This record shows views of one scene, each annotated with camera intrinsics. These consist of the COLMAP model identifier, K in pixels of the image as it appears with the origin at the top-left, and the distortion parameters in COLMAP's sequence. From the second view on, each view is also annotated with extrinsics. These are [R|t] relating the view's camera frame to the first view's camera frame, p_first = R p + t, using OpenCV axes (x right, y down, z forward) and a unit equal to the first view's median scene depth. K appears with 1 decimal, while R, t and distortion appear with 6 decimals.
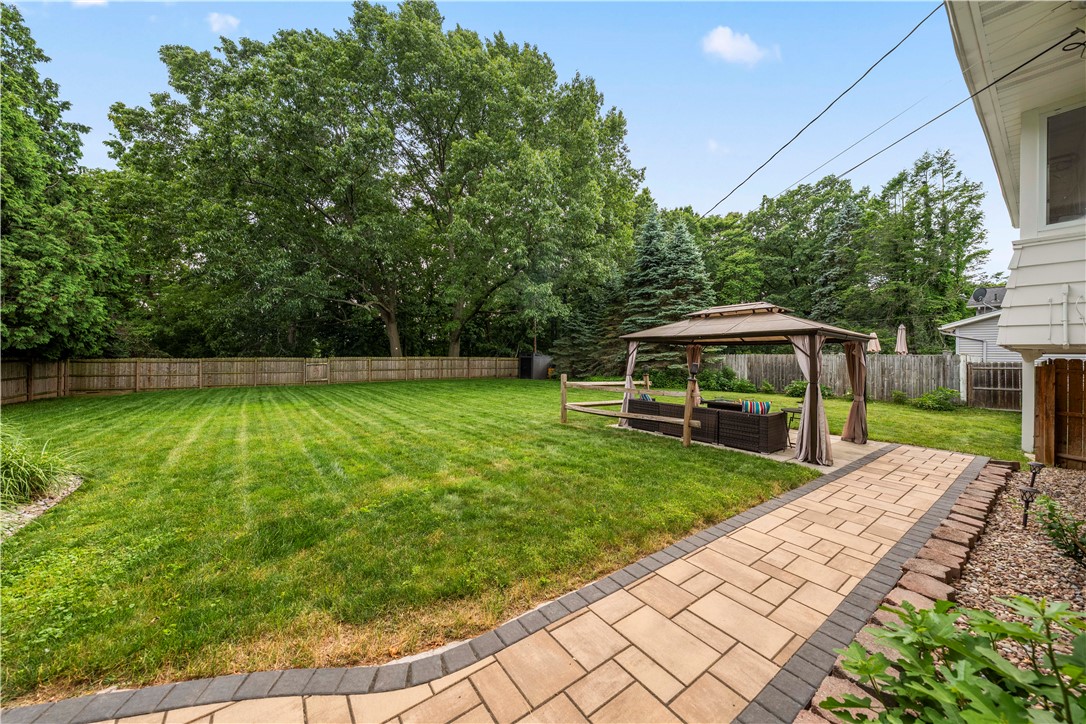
lens RADIAL K [[372.1, 0, 546.8], [0, 372.1, 352.5], [0, 0, 1]] dist [-0.002207, 0.000201]
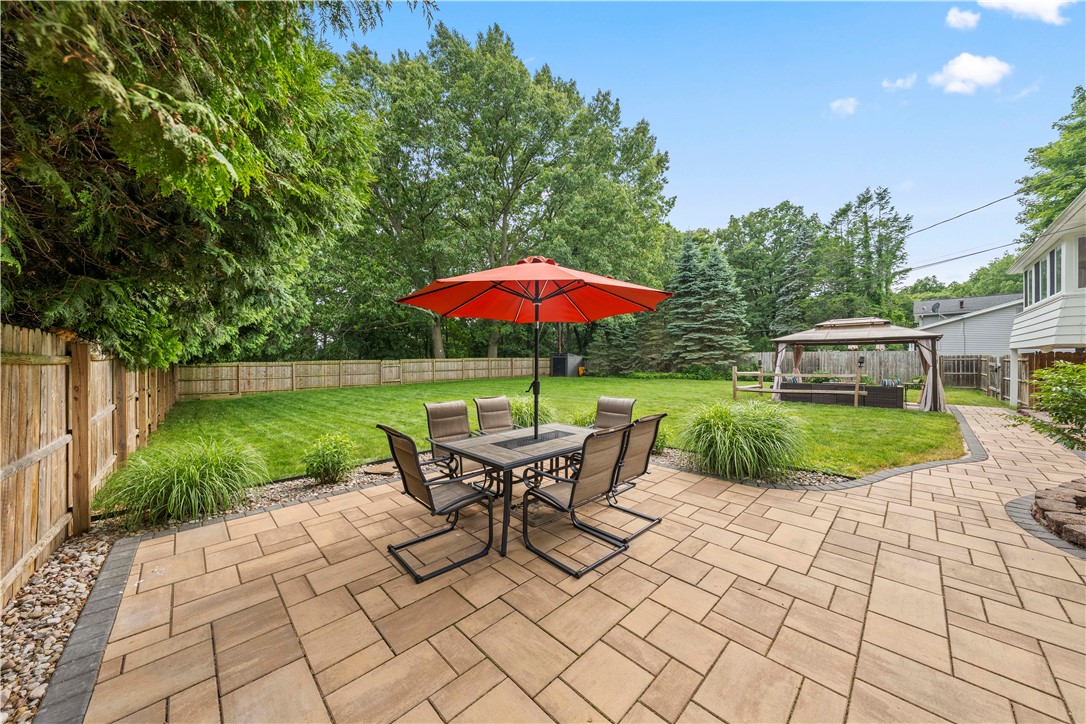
lens RADIAL K [[372.1, 0, 533.0], [0, 372.1, 359.3], [0, 0, 1]] dist [-0.002207, 0.000201]
pose [[0.990386, -0.013414, 0.137677, -0.337563], [0.011433, 0.999820, 0.015172, 0.000085], [-0.137855, -0.013452, 0.990361, -0.111449]]
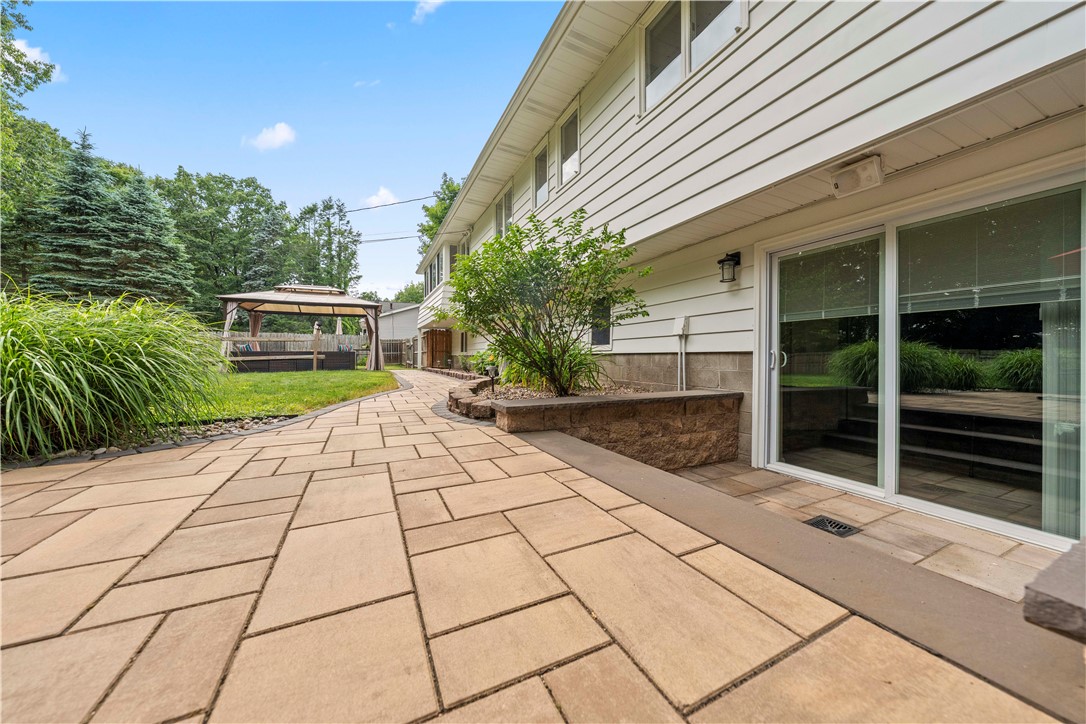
lens RADIAL K [[372.1, 0, 546.7], [0, 372.1, 355.7], [0, 0, 1]] dist [-0.002207, 0.000201]
pose [[0.176103, -0.010605, 0.984315, -0.263998], [-0.003010, 0.999931, 0.011312, 0.043915], [-0.984367, -0.004955, 0.176059, -0.058962]]
